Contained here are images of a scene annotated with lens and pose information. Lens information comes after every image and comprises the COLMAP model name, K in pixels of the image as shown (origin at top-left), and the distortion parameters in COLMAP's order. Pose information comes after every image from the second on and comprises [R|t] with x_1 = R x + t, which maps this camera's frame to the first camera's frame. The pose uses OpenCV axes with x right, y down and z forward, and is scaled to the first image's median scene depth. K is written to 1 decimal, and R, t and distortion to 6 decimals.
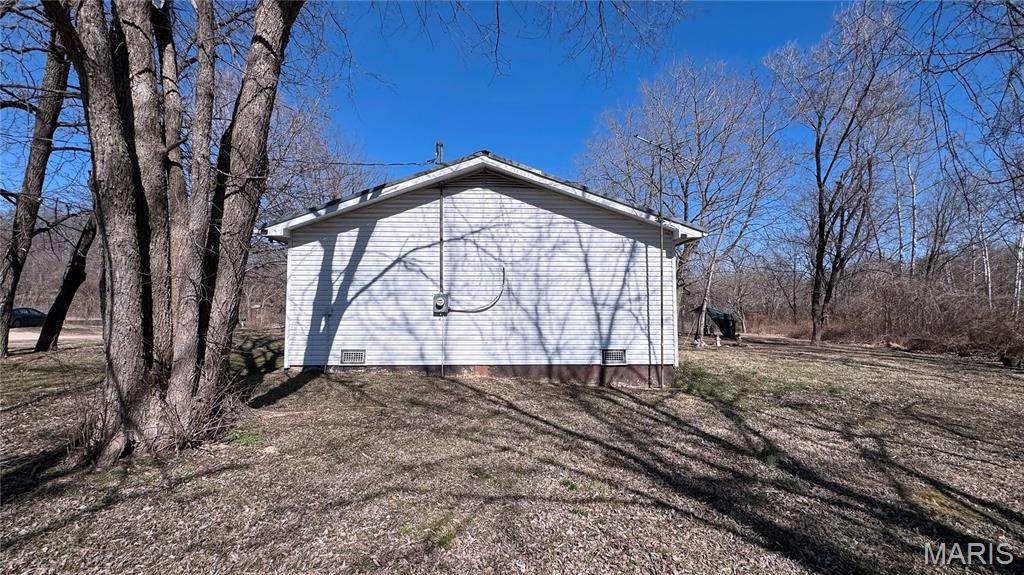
lens RADIAL K [[411.3, 0, 517.9], [0, 411.3, 285.1], [0, 0, 1]] dist [0.008823, -0.000064]
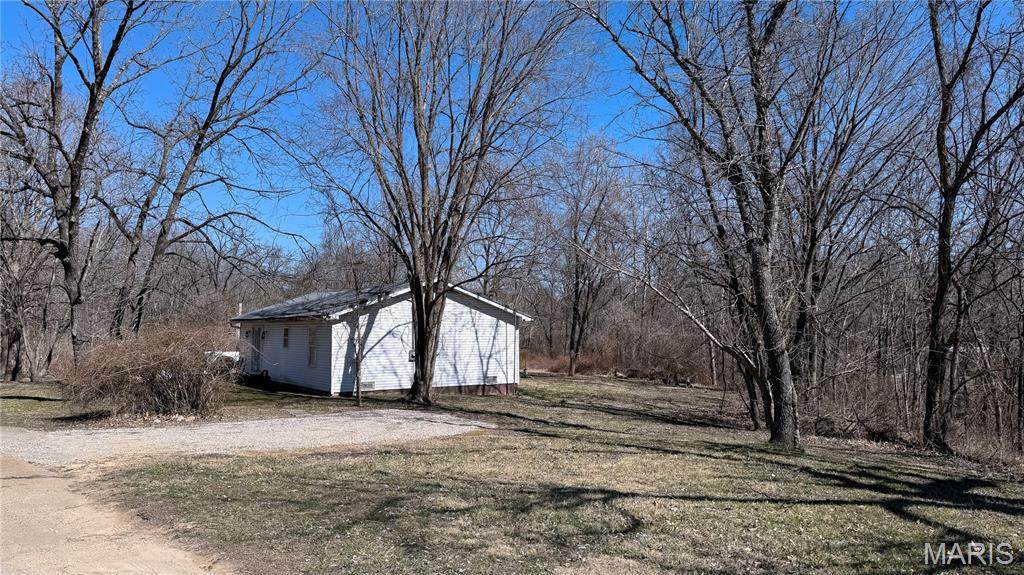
lens RADIAL K [[711.2, 0, 514.9], [0, 711.2, 287.7], [0, 0, 1]] dist [0.134169, -0.178694]
pose [[0.852308, 0.030443, 0.522154, -1.452489], [-0.026016, 0.999536, -0.015810, -0.217308], [-0.522393, -0.000109, 0.852705, -1.954402]]
